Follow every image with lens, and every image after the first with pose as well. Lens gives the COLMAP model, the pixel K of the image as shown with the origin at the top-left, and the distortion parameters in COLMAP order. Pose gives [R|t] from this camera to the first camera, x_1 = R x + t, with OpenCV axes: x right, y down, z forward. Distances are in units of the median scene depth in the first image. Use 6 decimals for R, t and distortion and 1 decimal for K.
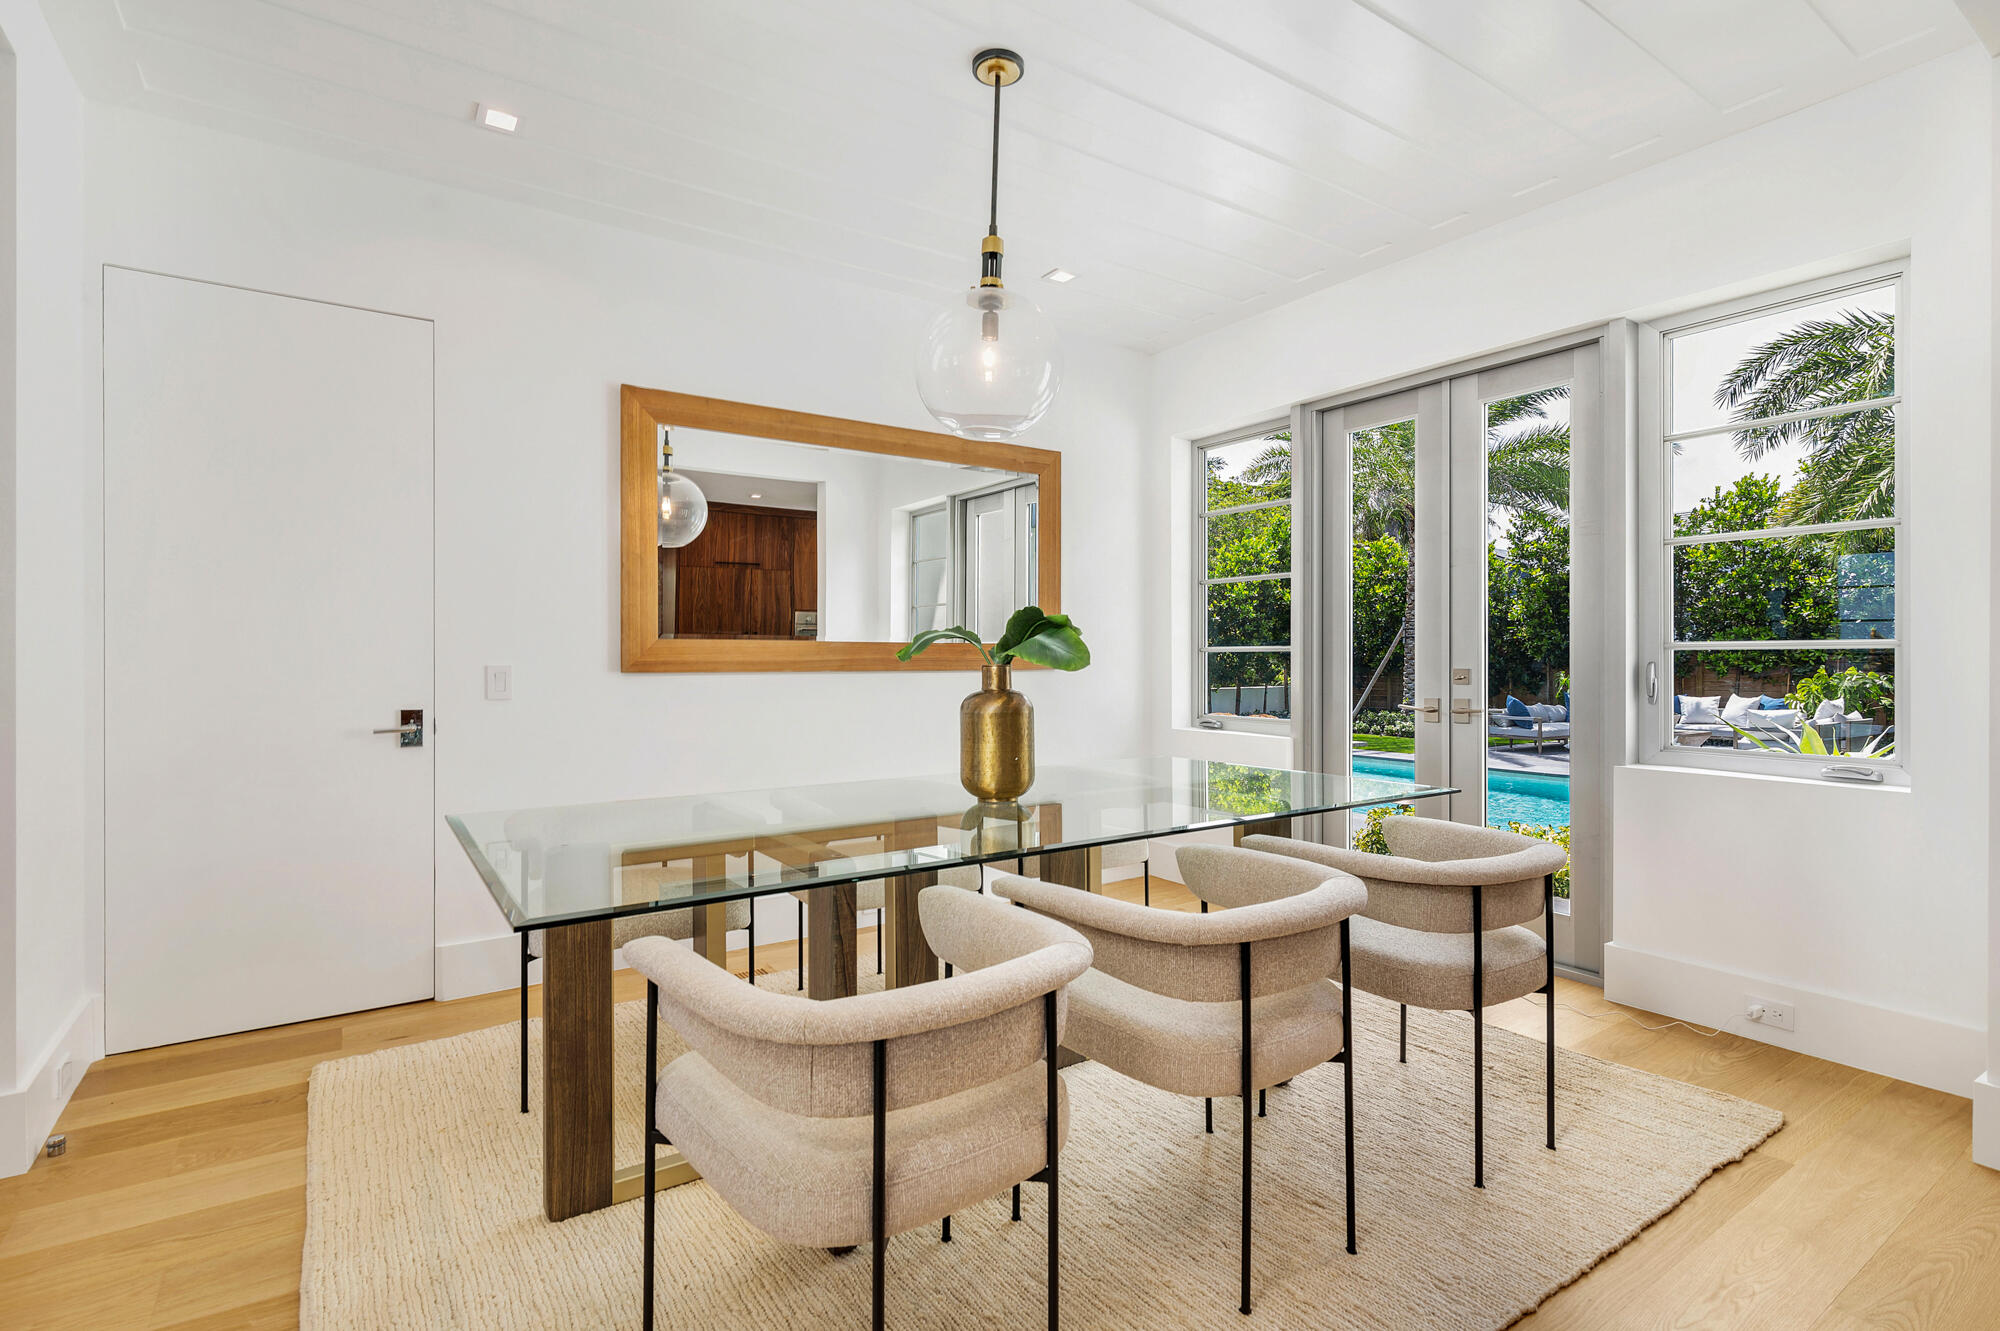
lens RADIAL K [[953.7, 0, 1000.0], [0, 953.7, 665.5], [0, 0, 1]] dist [0.000237, 0.000156]
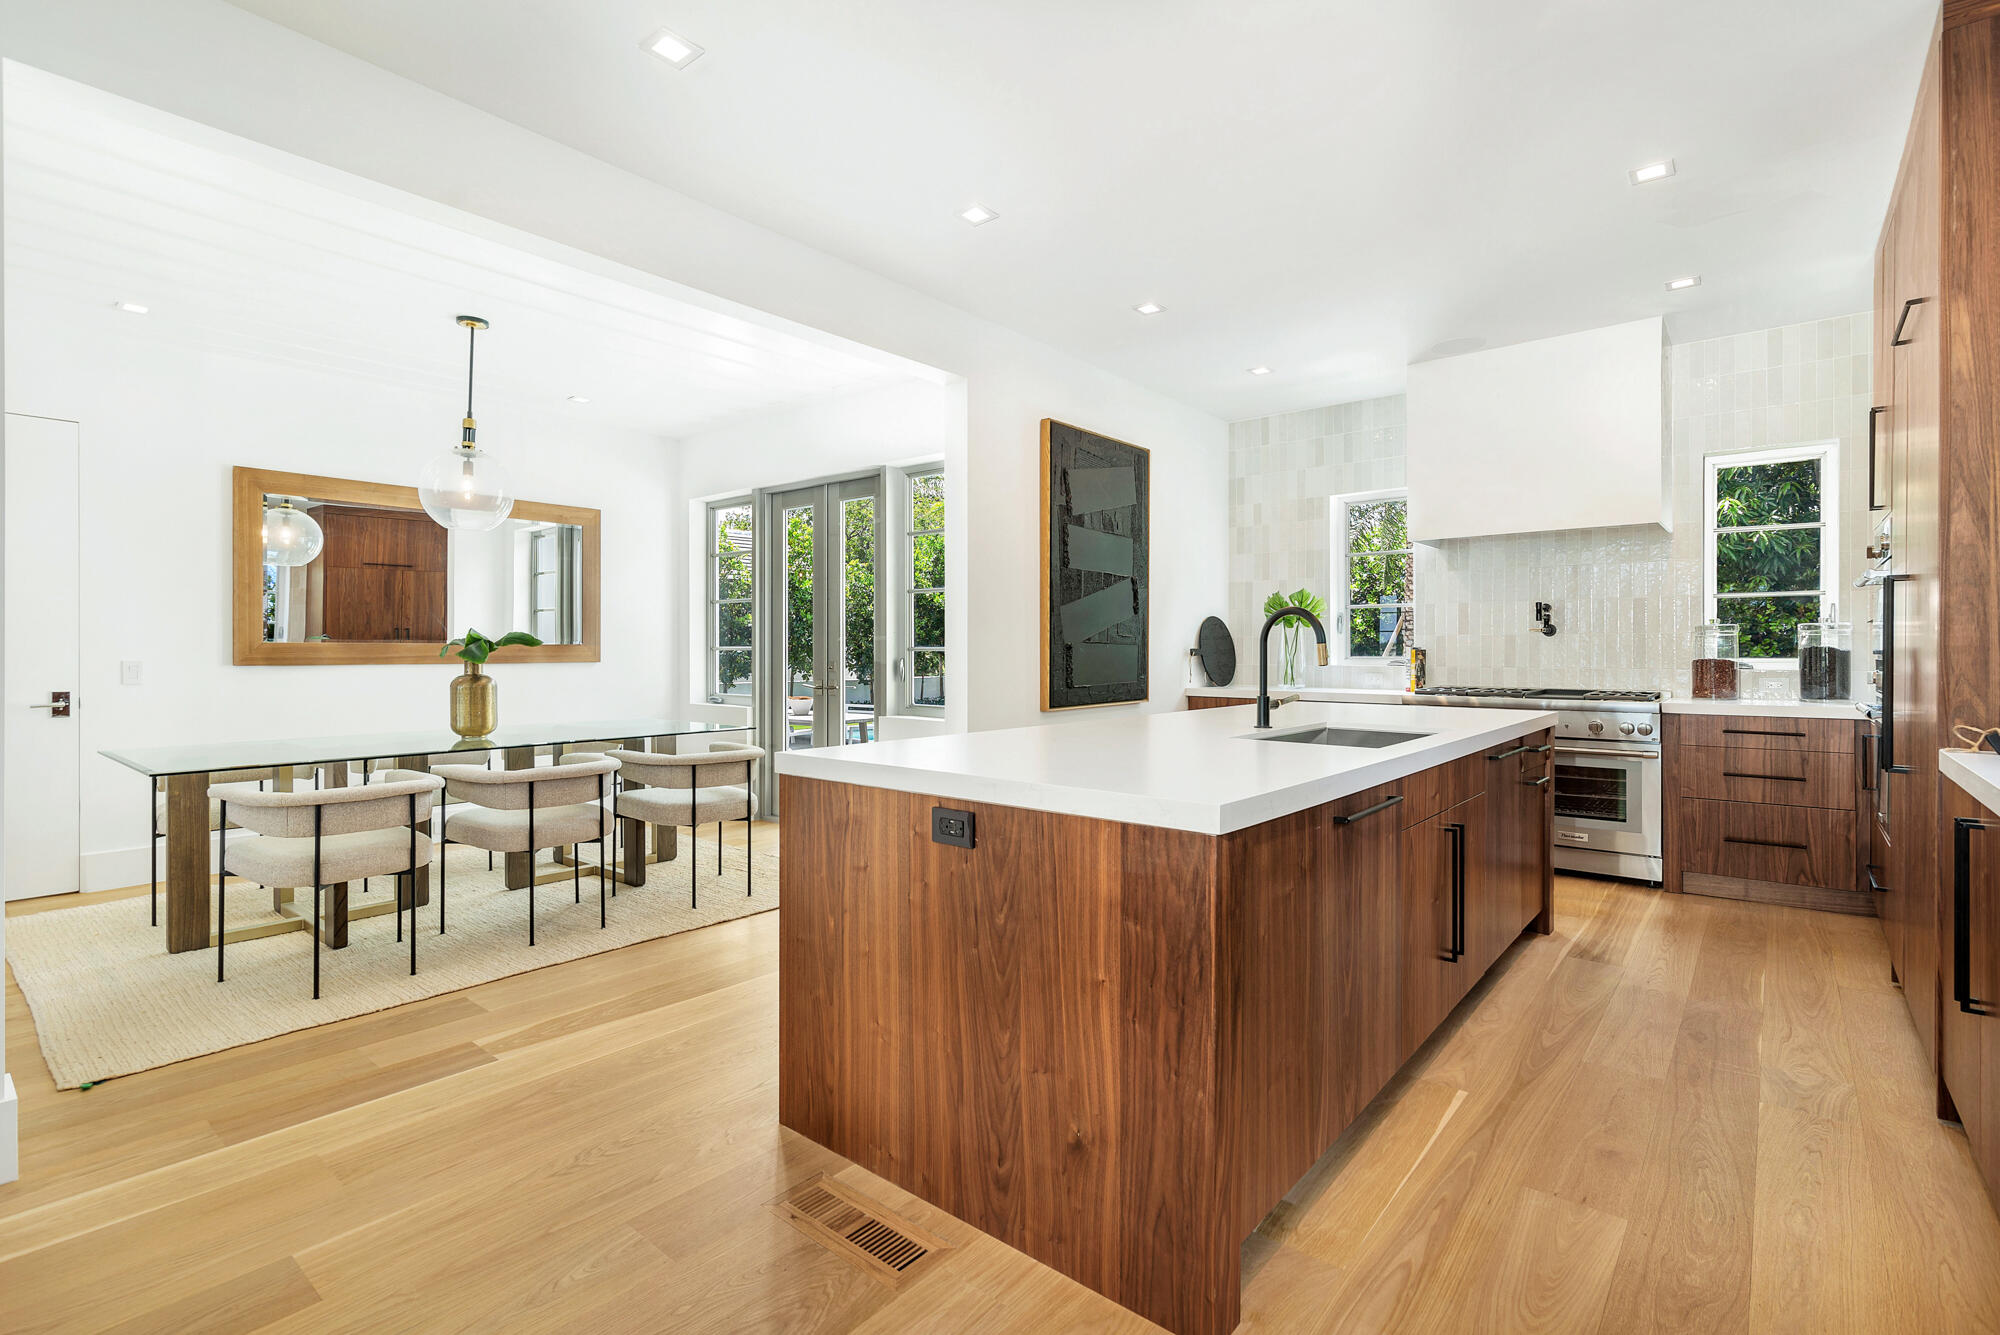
lens RADIAL K [[933.2, 0, 1011.9], [0, 933.2, 660.5], [0, 0, 1]] dist [-0.016301, -0.000576]
pose [[0.957678, -0.001998, 0.287834, 0.258455], [0.001391, 0.999996, 0.002315, -0.001901], [-0.287838, -0.001817, 0.957677, -0.526449]]
